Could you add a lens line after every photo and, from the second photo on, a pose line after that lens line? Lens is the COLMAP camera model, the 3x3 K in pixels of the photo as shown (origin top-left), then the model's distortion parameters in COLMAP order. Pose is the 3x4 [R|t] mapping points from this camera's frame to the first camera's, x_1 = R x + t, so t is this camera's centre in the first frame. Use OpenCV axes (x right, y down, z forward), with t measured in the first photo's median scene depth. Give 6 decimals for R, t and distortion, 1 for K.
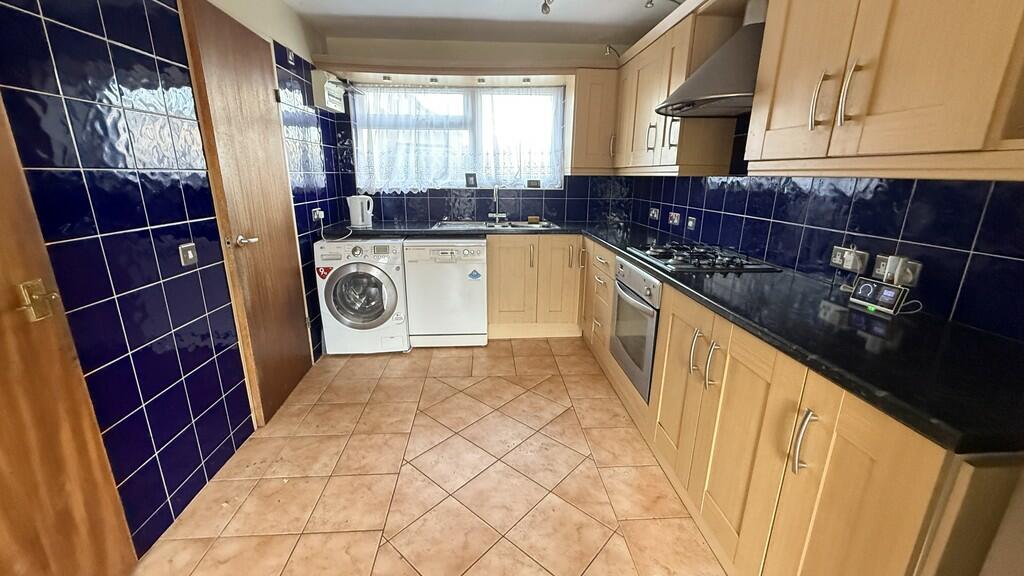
lens RADIAL K [[407.6, 0, 510.8], [0, 407.6, 287.7], [0, 0, 1]] dist [-0.000281, -0.000197]
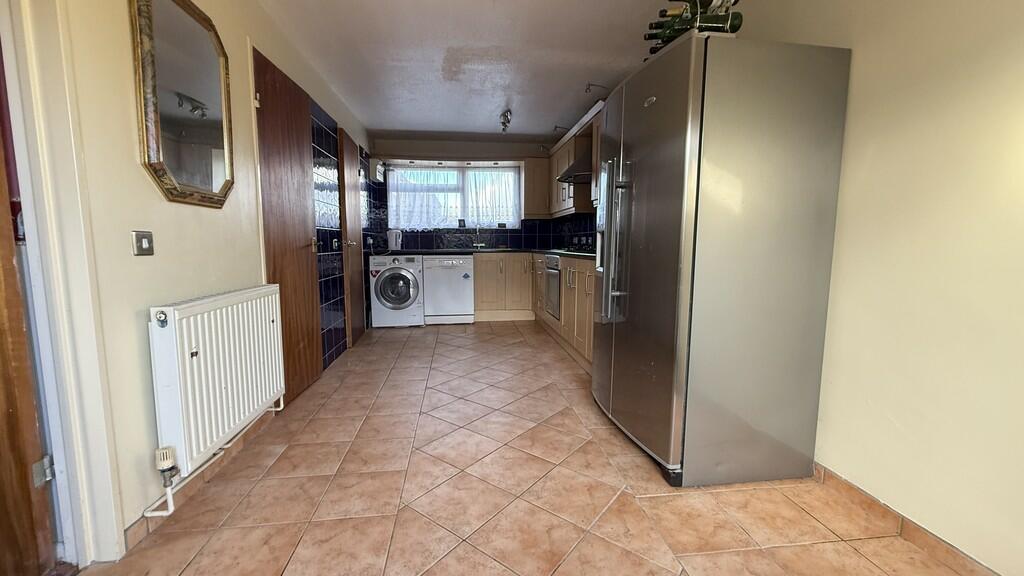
lens RADIAL K [[407.6, 0, 513.4], [0, 407.6, 287.9], [0, 0, 1]] dist [-0.000281, -0.000197]
pose [[0.997629, -0.017091, 0.066658, -0.010123], [0.027505, 0.986959, -0.158604, 0.275744], [-0.063078, 0.160061, 0.985090, -0.604092]]
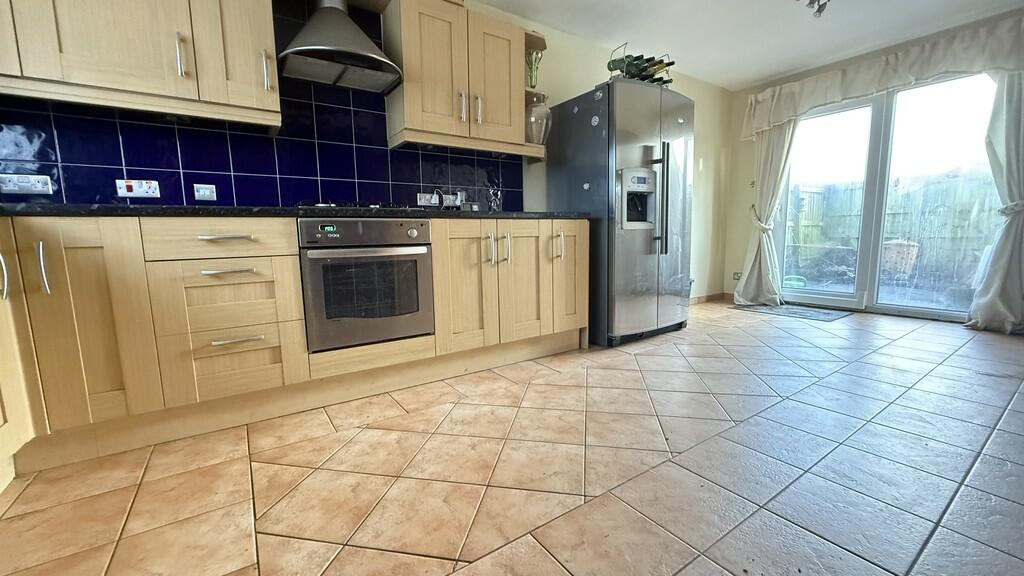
lens RADIAL K [[407.6, 0, 505.9], [0, 407.6, 283.9], [0, 0, 1]] dist [-0.000281, -0.000197]
pose [[-0.495654, -0.110740, 0.861431, -0.450713], [0.243118, 0.934497, 0.260019, -0.052866], [-0.833799, 0.338309, -0.436264, 0.807320]]
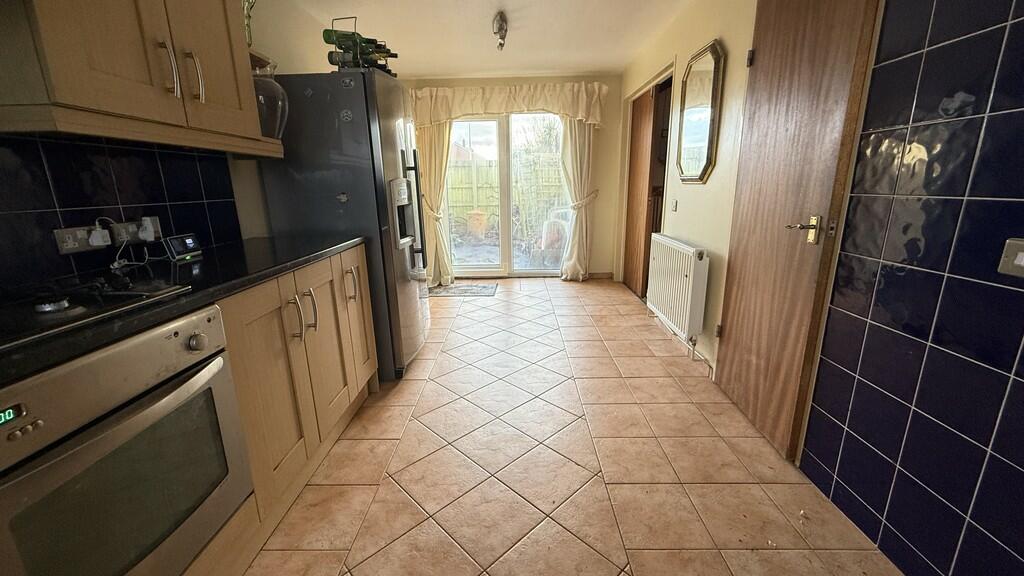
lens RADIAL K [[407.6, 0, 504.7], [0, 407.6, 287.5], [0, 0, 1]] dist [-0.000281, -0.000197]
pose [[-0.995928, -0.015707, 0.088779, -0.071869], [0.030837, 0.865972, 0.499140, -0.192869], [-0.084720, 0.499845, -0.861961, 0.861223]]
